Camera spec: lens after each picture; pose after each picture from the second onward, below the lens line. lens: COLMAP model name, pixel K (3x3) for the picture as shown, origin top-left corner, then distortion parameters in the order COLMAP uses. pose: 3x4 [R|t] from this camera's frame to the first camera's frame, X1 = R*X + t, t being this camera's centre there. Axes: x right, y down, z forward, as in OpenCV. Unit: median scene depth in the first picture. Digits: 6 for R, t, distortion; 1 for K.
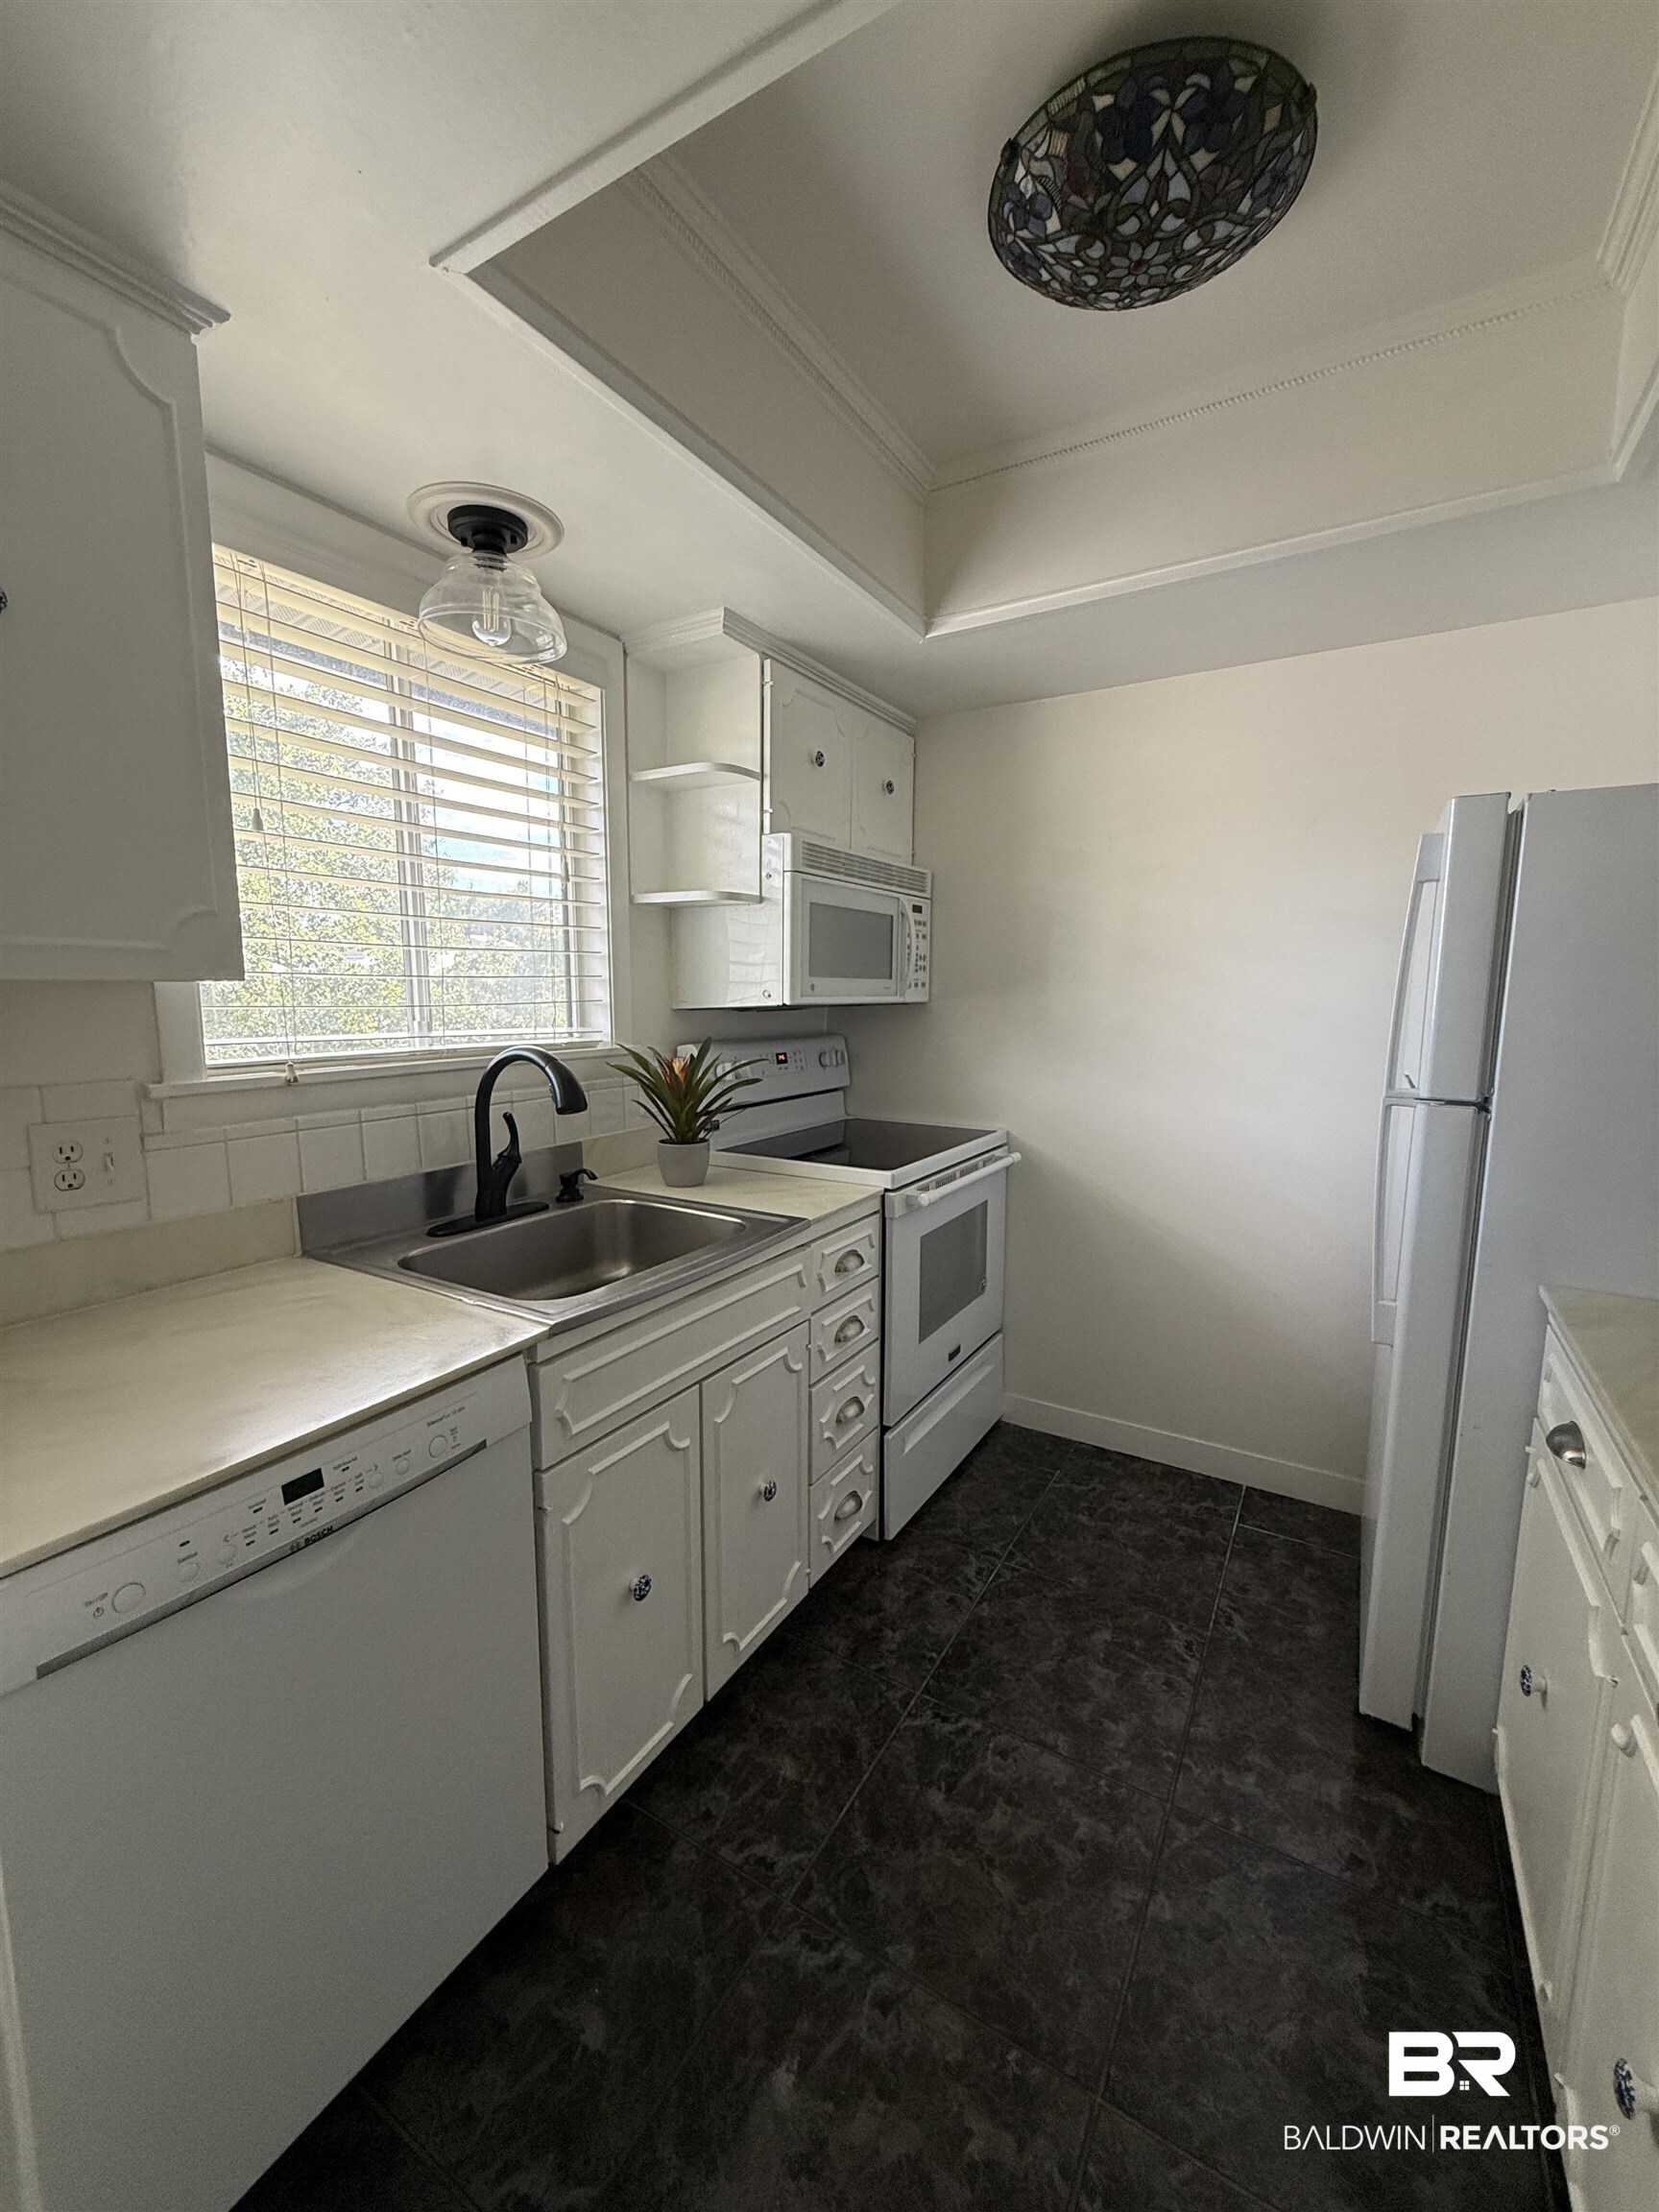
lens RADIAL K [[883.5, 0, 825.9], [0, 883.5, 1101.8], [0, 0, 1]] dist [0.001325, -0.000301]
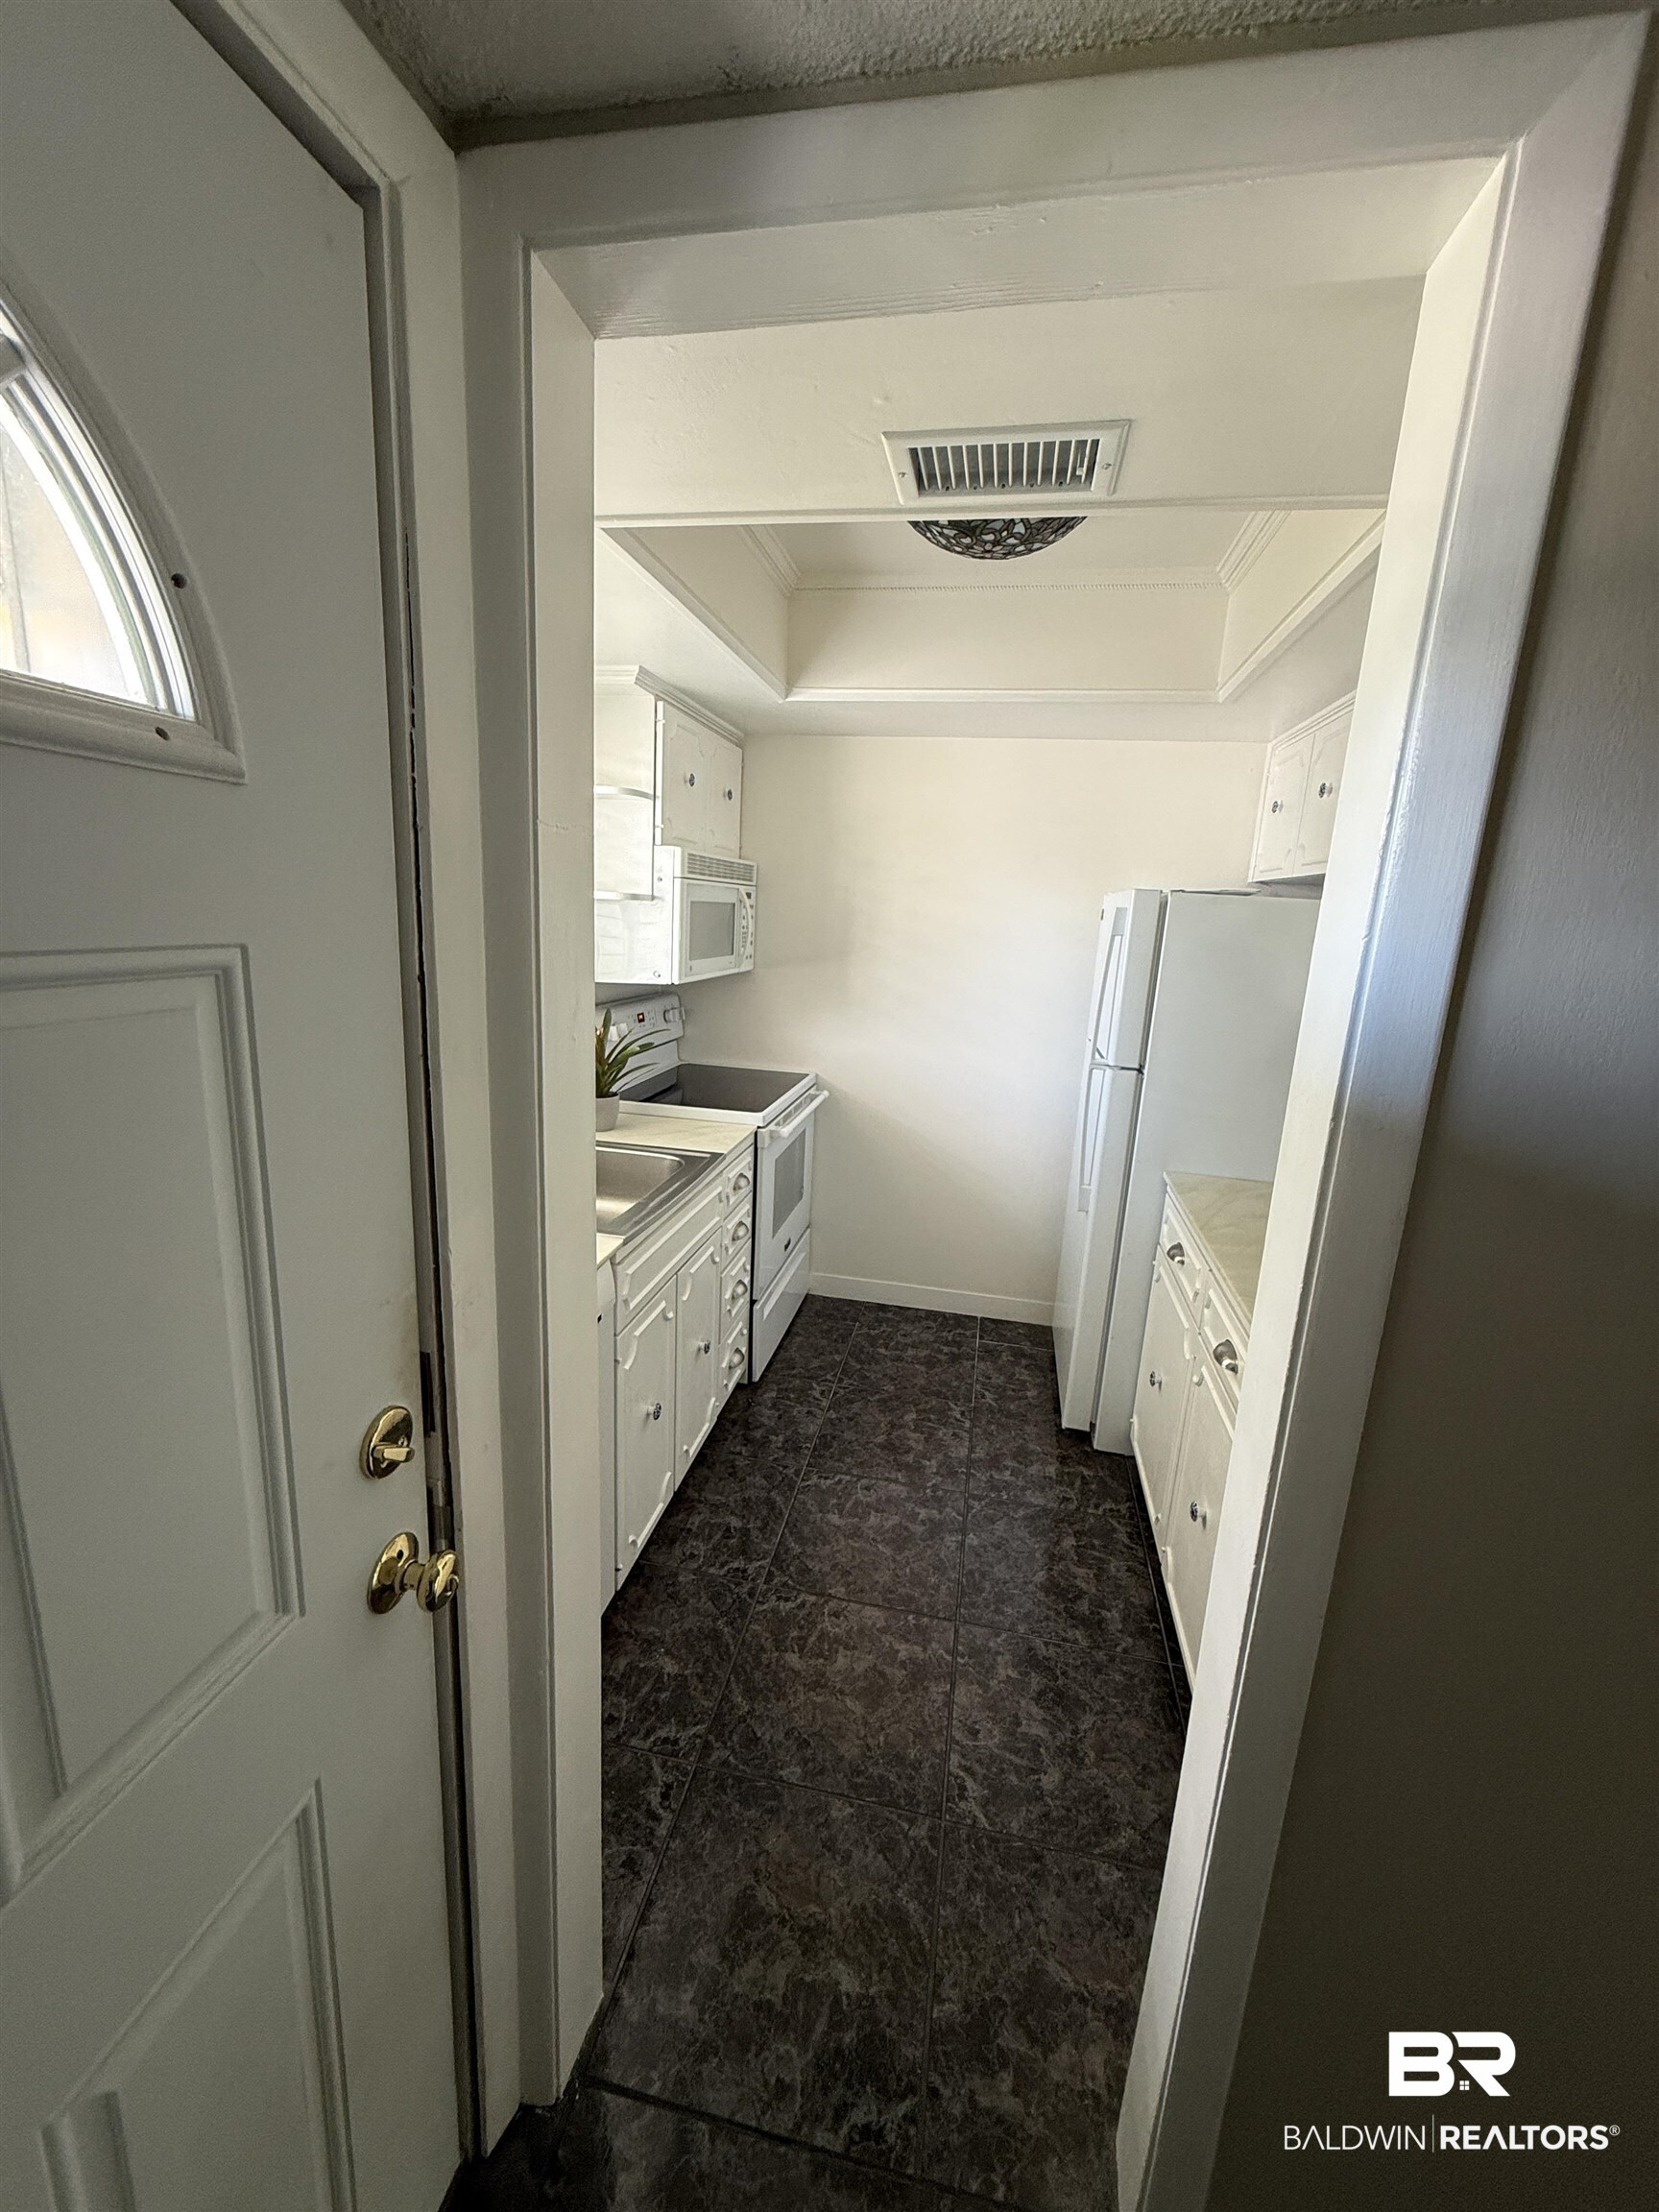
lens RADIAL K [[883.5, 0, 823.2], [0, 883.5, 1102.4], [0, 0, 1]] dist [0.001325, -0.000301]
pose [[0.941806, -0.032291, 0.334603, -0.377504], [-0.002158, 0.994774, 0.102074, -0.098224], [-0.336151, -0.096856, 0.936814, -0.371442]]
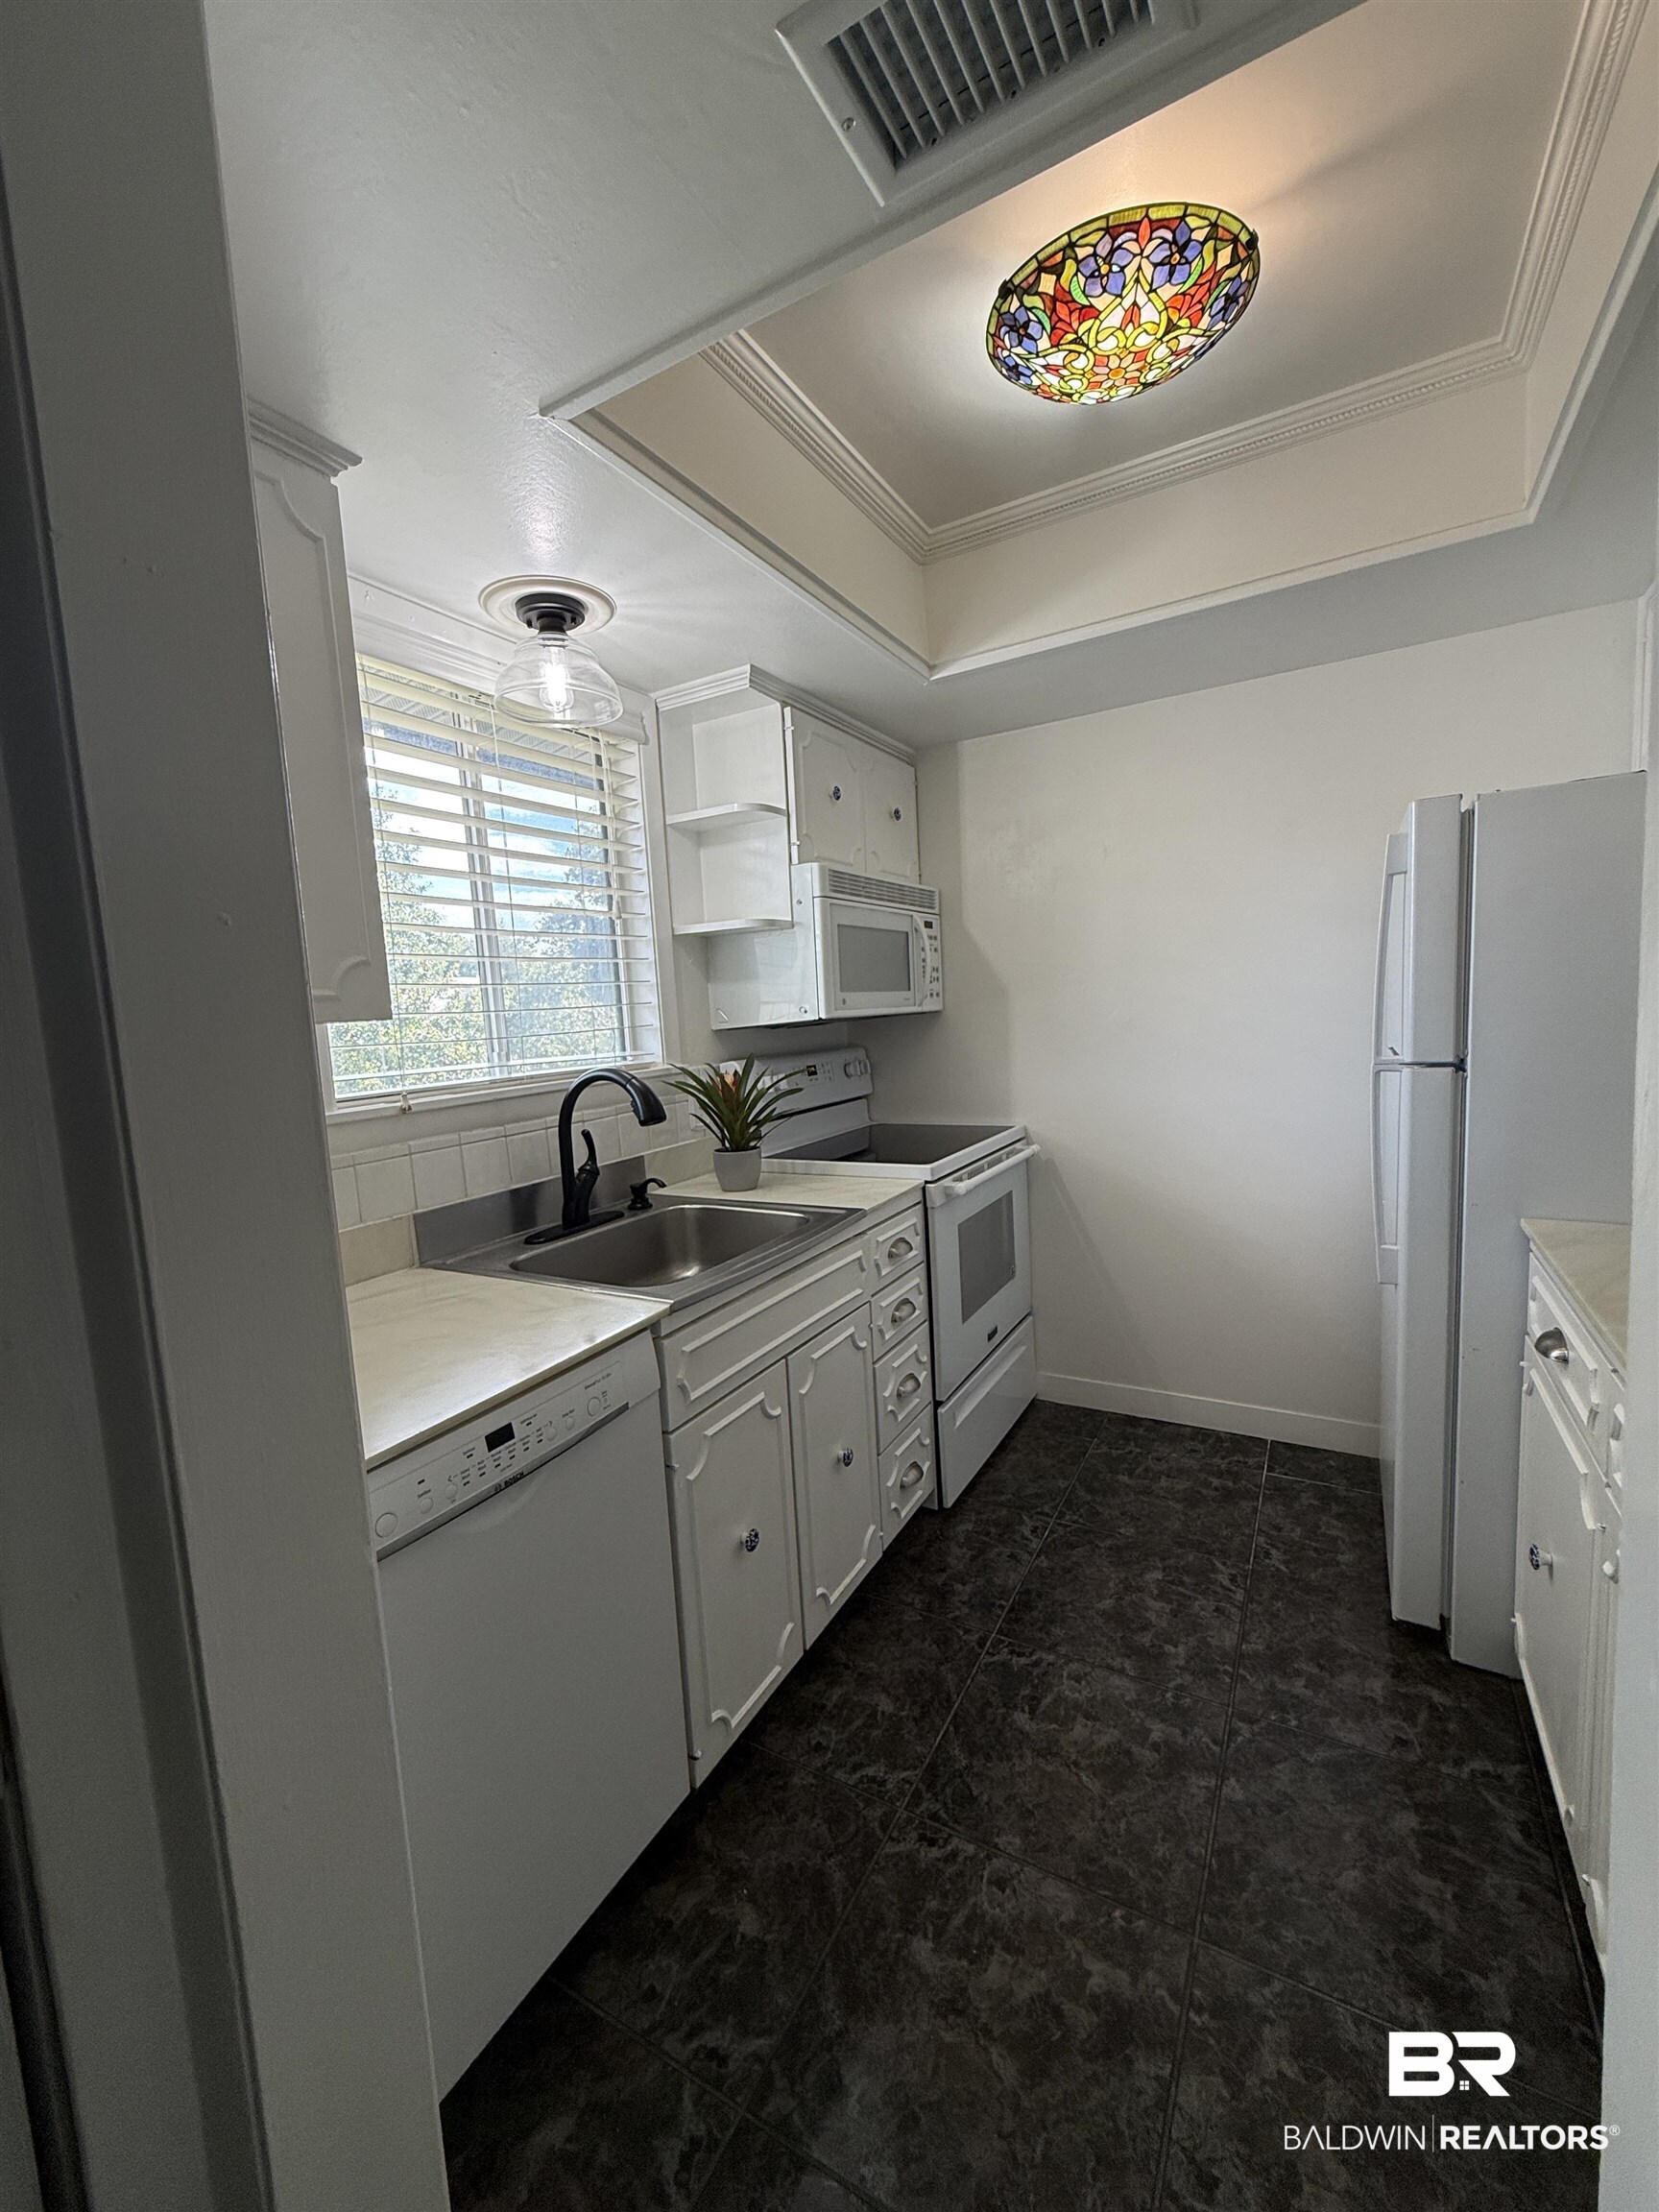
lens RADIAL K [[883.5, 0, 825.3], [0, 883.5, 1102.1], [0, 0, 1]] dist [0.001325, -0.000301]
pose [[0.998019, -0.061163, 0.014745, -0.087476], [0.061480, 0.997863, -0.022125, 0.023627], [-0.013360, 0.022988, 0.999646, -0.120163]]
